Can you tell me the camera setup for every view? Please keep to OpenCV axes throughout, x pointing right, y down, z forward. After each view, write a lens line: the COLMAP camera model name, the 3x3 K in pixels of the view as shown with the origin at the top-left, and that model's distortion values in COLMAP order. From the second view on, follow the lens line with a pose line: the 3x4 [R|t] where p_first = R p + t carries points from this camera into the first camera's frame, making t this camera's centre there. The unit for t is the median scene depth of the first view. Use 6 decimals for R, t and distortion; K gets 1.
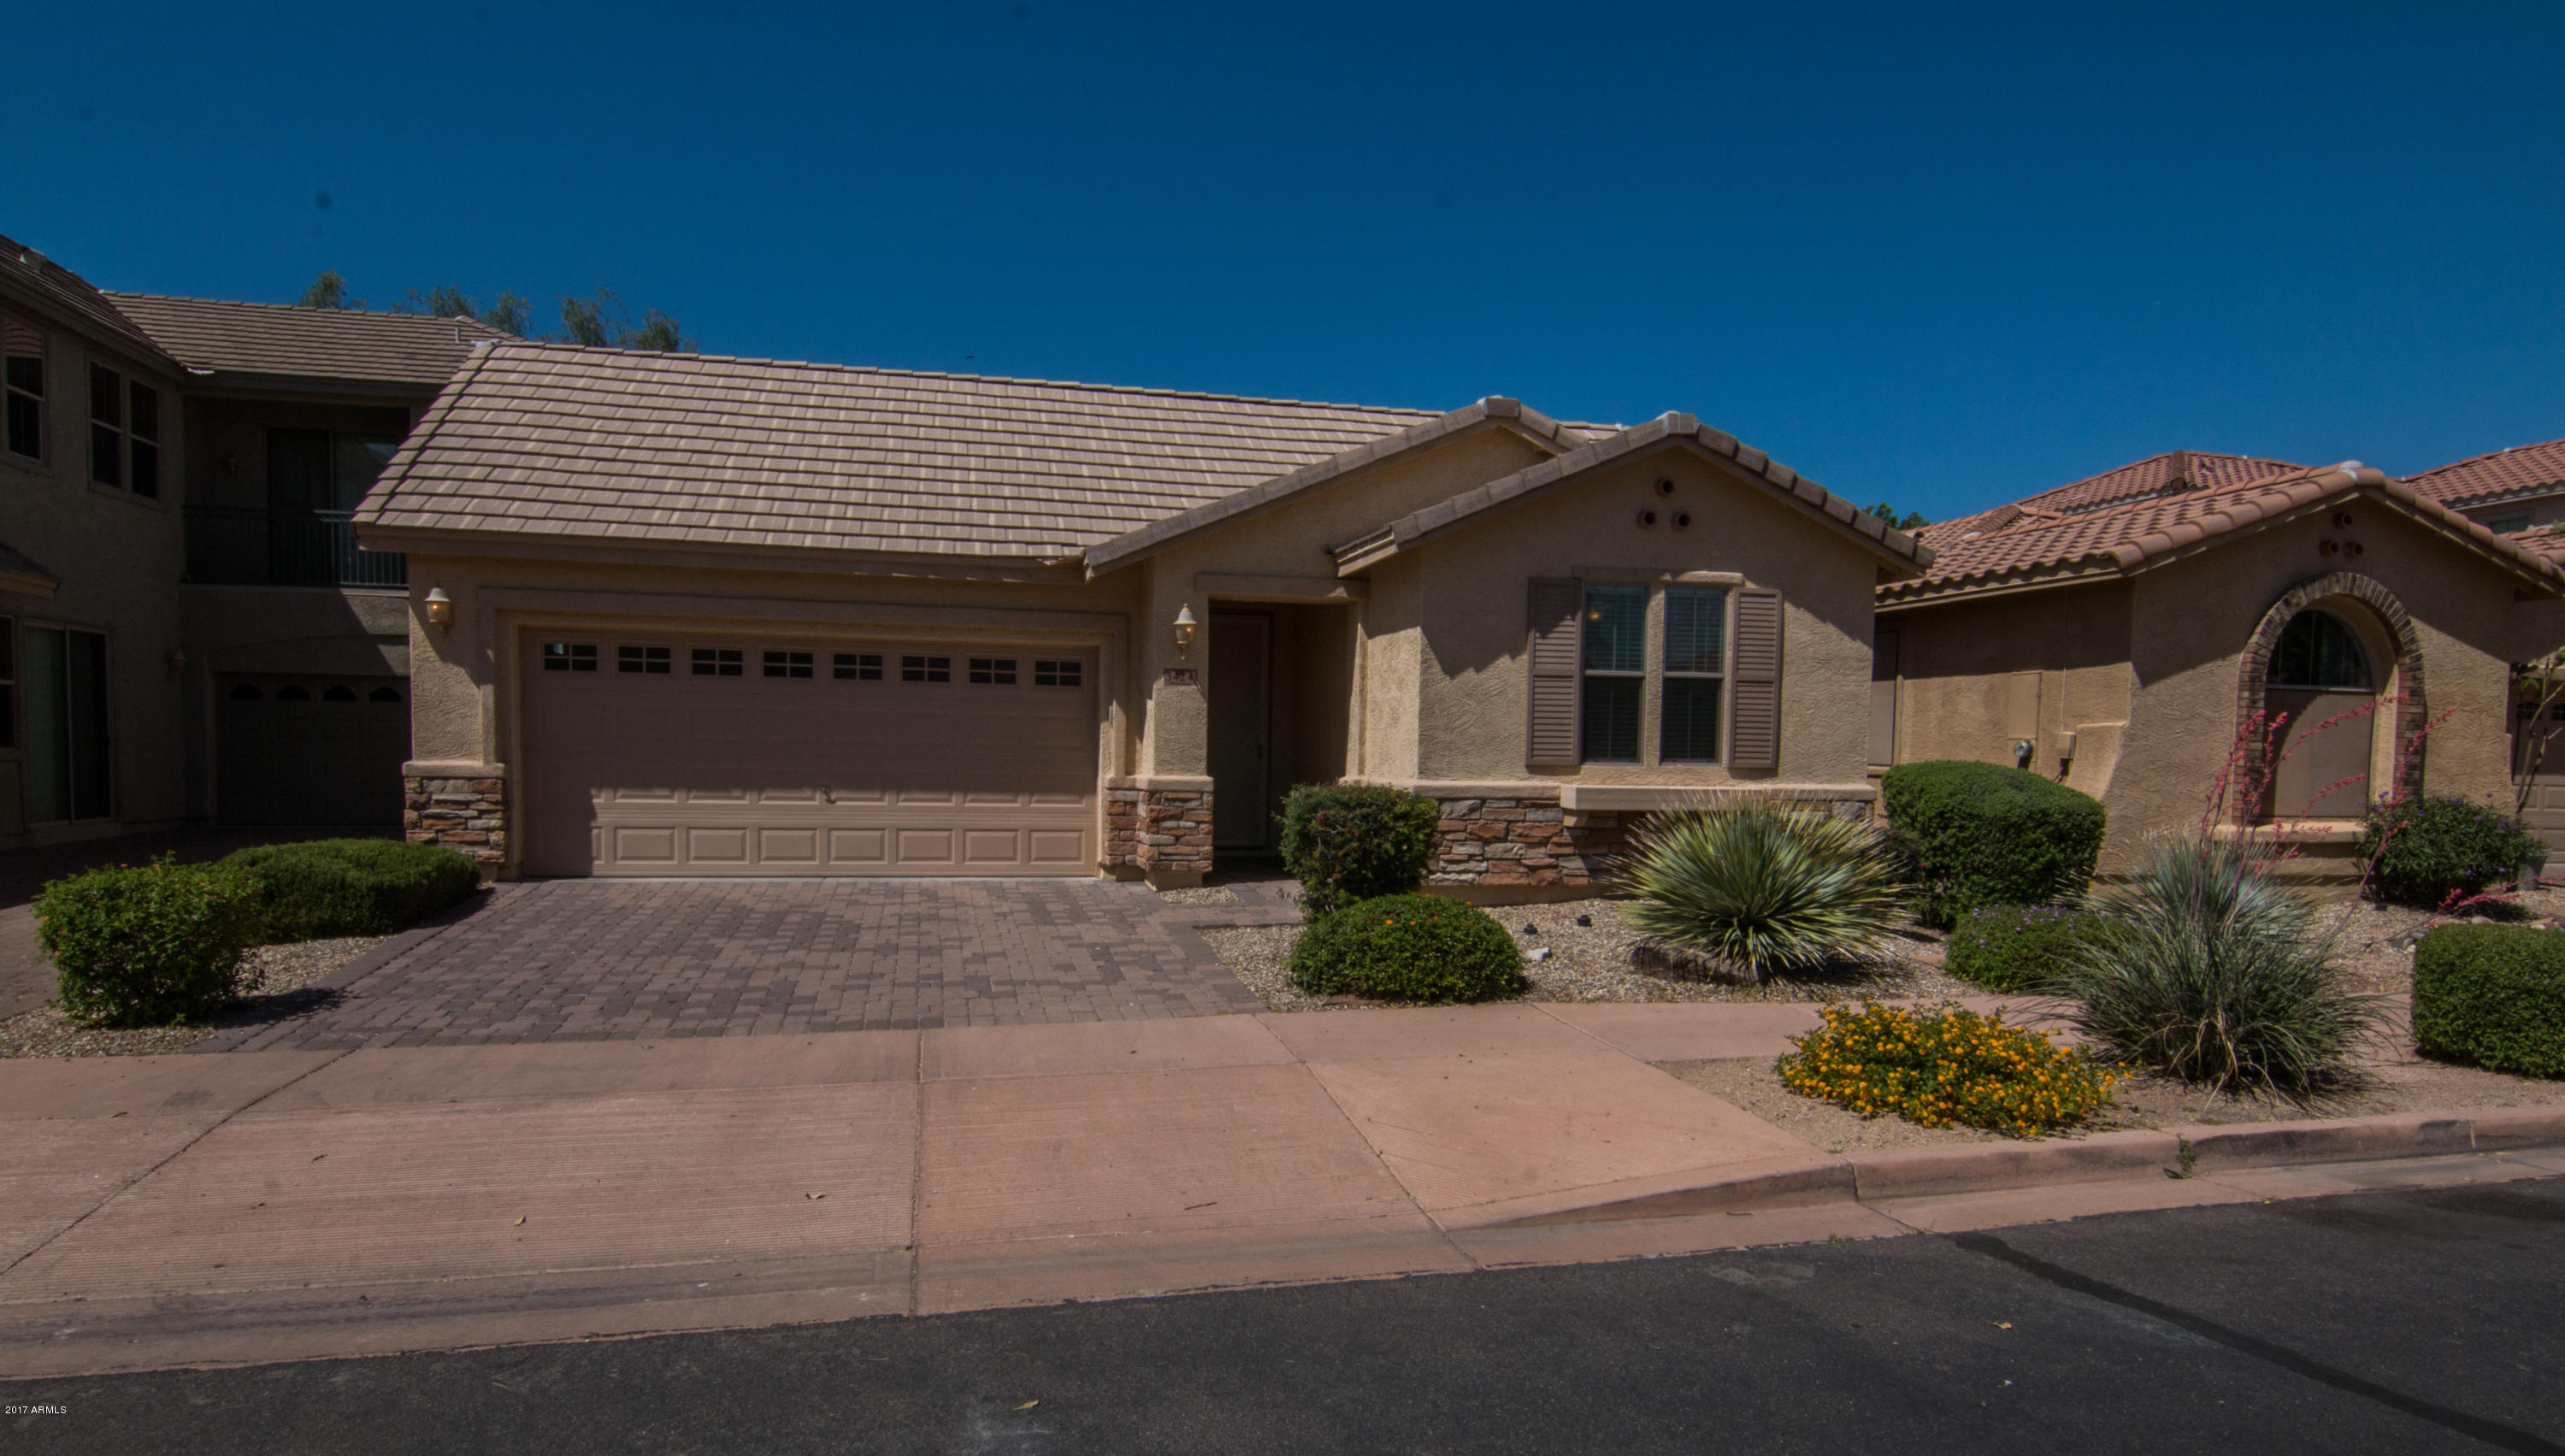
lens RADIAL K [[1449.8, 0, 1281.6], [0, 1449.8, 834.5], [0, 0, 1]] dist [0.000556, -0.017476]
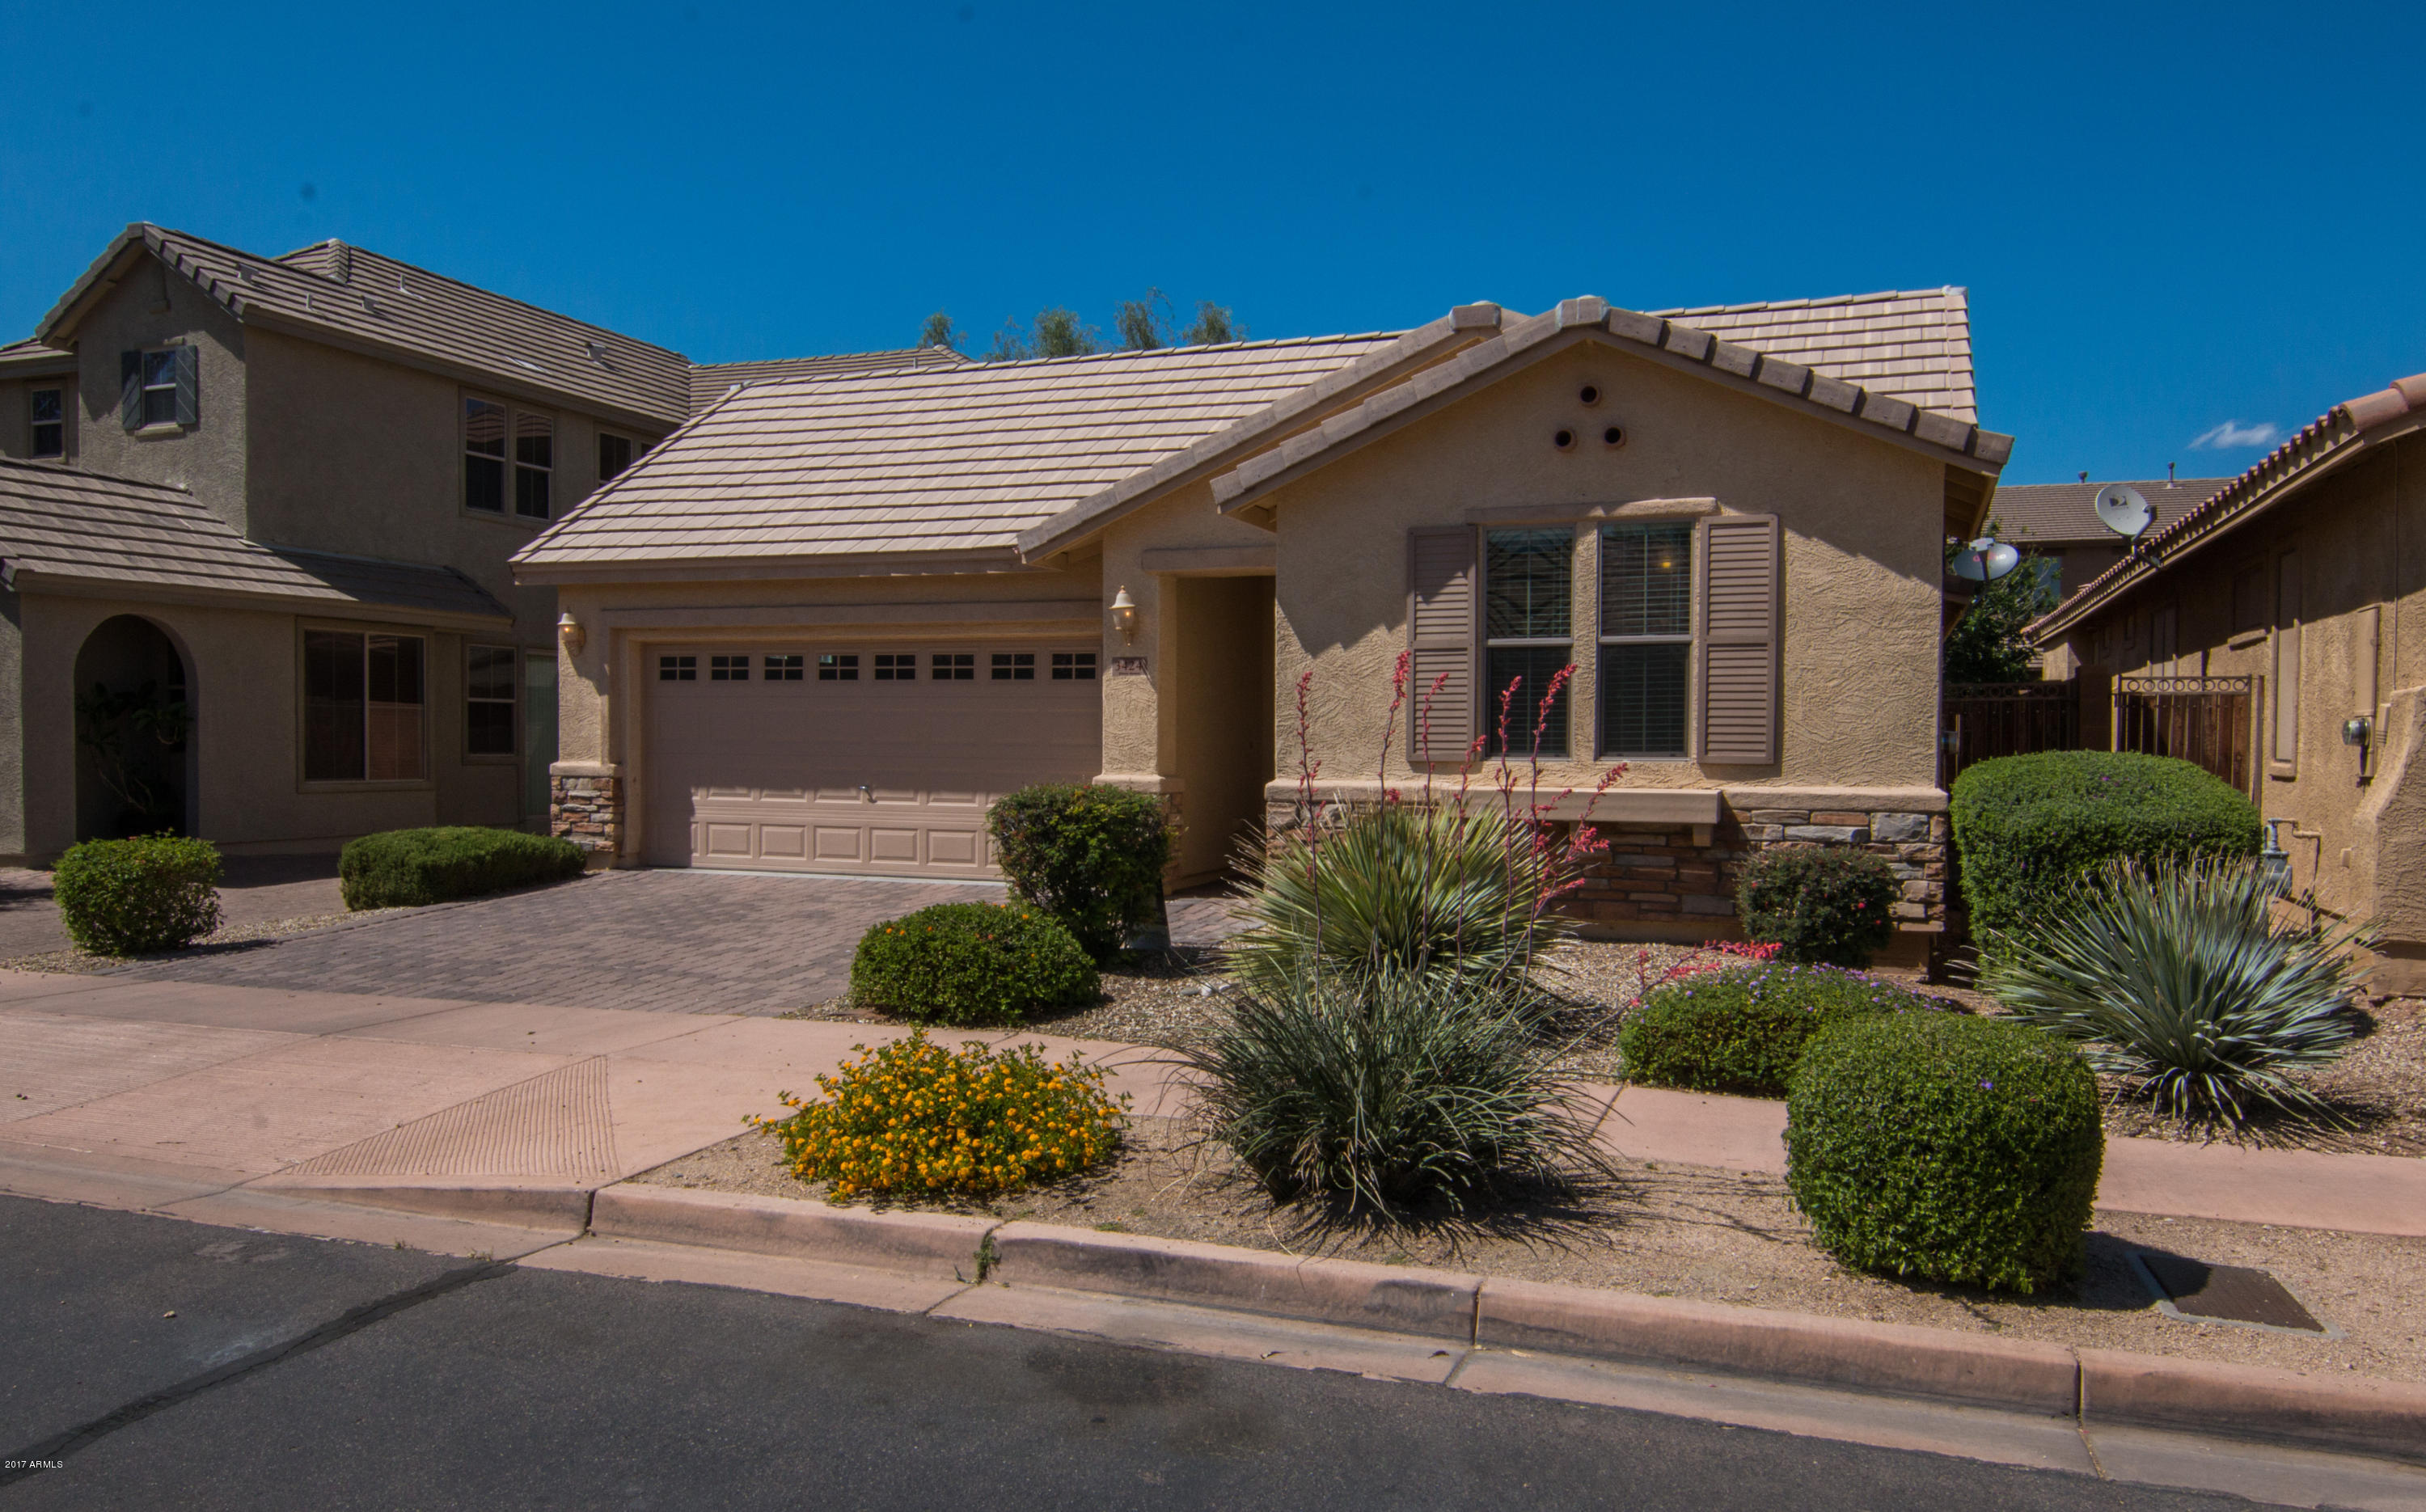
lens RADIAL K [[1734.2, 0, 1213.3], [0, 1734.2, 801.4], [0, 0, 1]] dist [-0.007361, -0.003864]
pose [[0.825167, 0.008277, -0.564828, 0.614962], [-0.026025, 0.999388, -0.023375, -0.000495], [0.564289, 0.033989, 0.824877, 0.147408]]
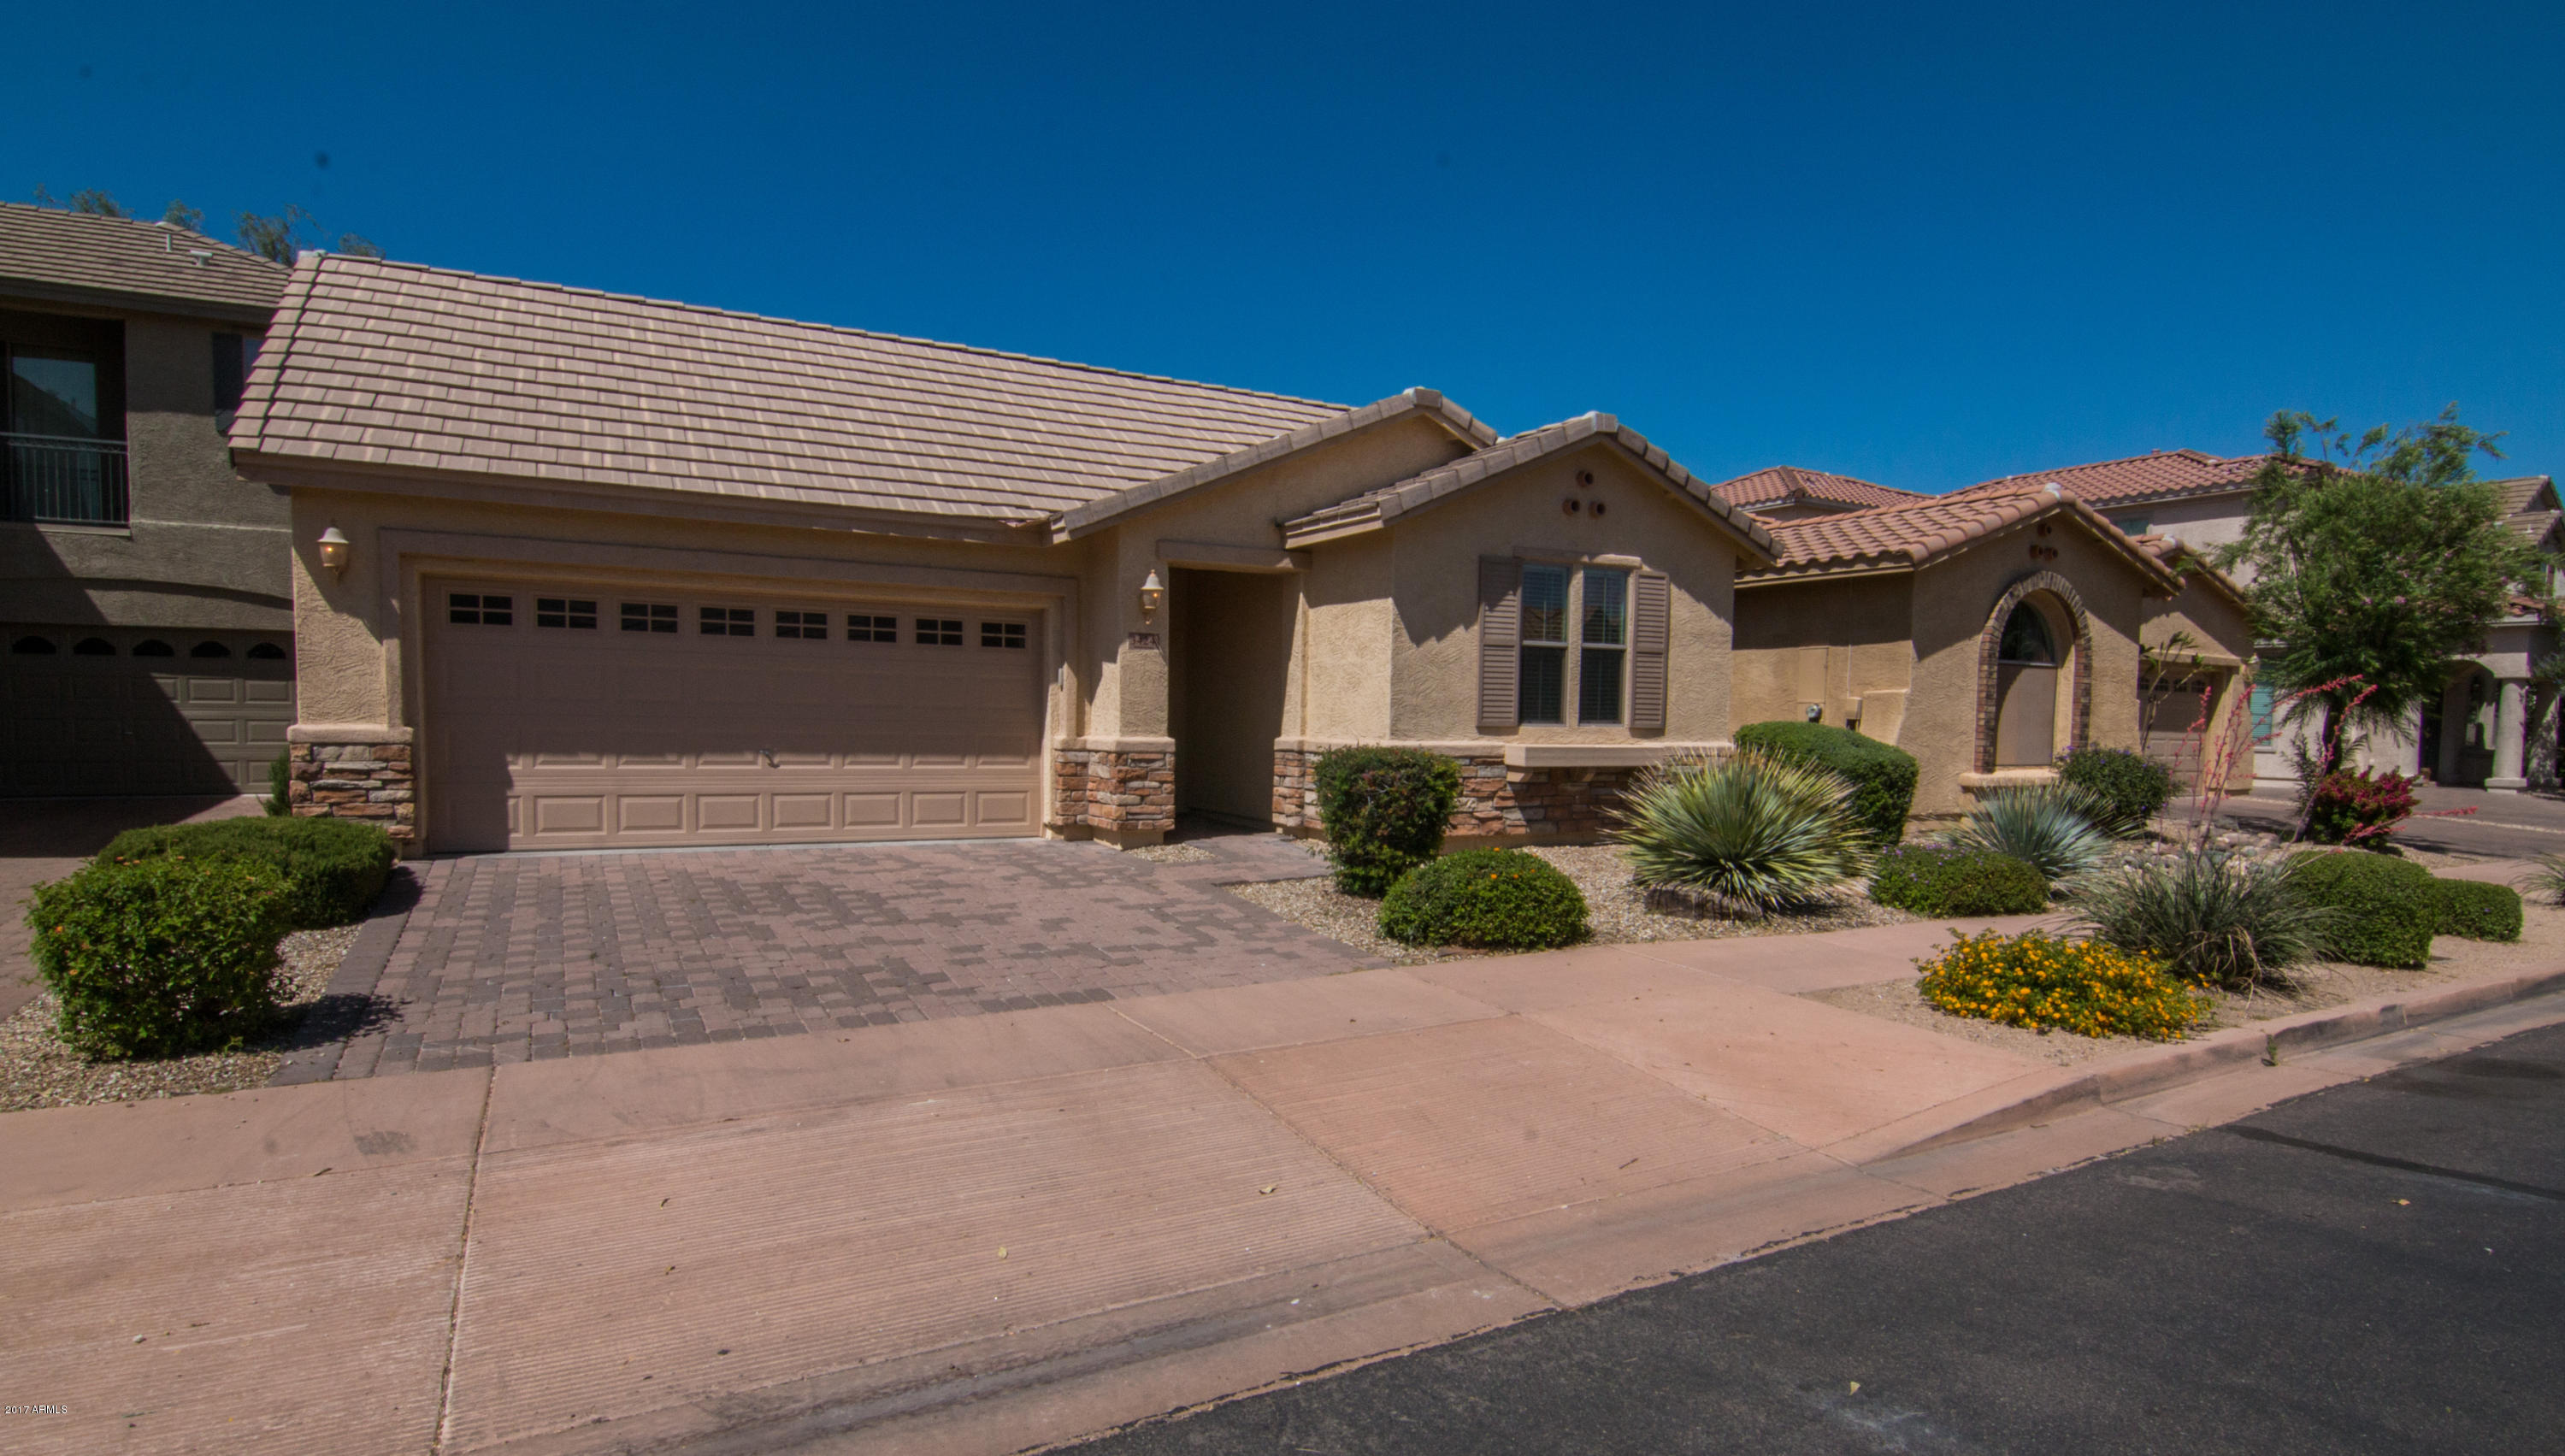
lens RADIAL K [[1323.5, 0, 1287.6], [0, 1323.5, 794.9], [0, 0, 1]] dist [-0.002636, -0.014226]
pose [[0.962816, -0.016246, 0.269669, -0.237897], [0.014133, 0.999852, 0.009778, -0.007725], [-0.269788, -0.005603, 0.962903, 0.072697]]
